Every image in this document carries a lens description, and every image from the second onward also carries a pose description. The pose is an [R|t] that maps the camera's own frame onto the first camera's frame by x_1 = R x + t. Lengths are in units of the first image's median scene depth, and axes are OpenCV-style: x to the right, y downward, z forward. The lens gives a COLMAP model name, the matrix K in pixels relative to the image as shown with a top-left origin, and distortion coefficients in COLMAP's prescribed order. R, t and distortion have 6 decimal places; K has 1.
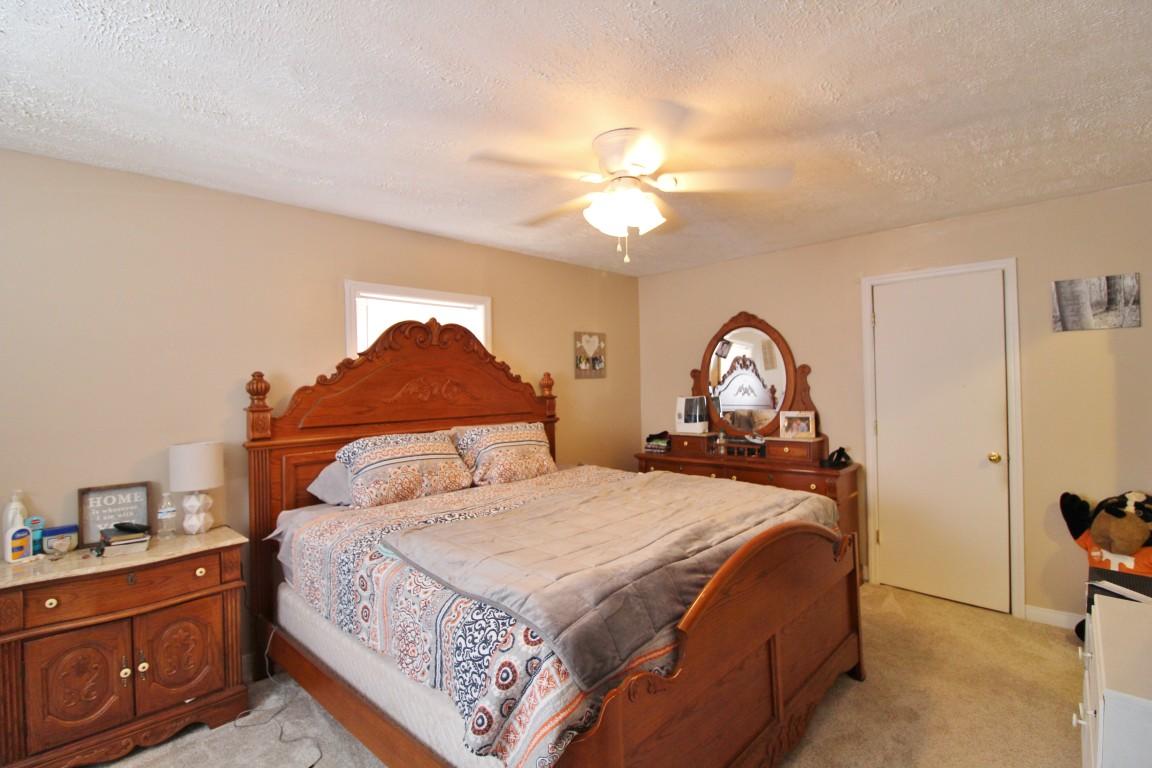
lens RADIAL K [[529.8, 0, 576.2], [0, 529.8, 376.7], [0, 0, 1]] dist [-0.002067, -0.012548]
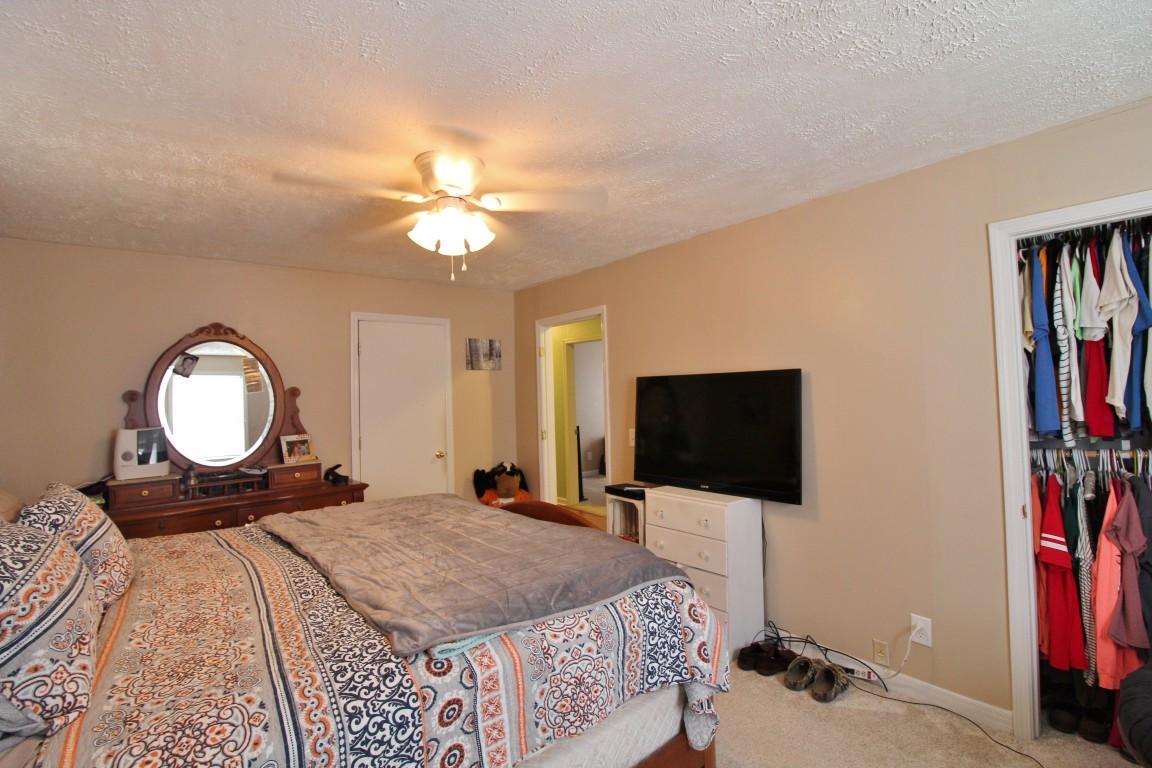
lens RADIAL K [[529.8, 0, 576.2], [0, 529.8, 376.7], [0, 0, 1]] dist [-0.002067, -0.012548]
pose [[0.120431, 0.042269, 0.991821, -0.619248], [0.014125, 0.998919, -0.044287, 0.010984], [-0.992621, 0.019343, 0.119704, 0.461481]]
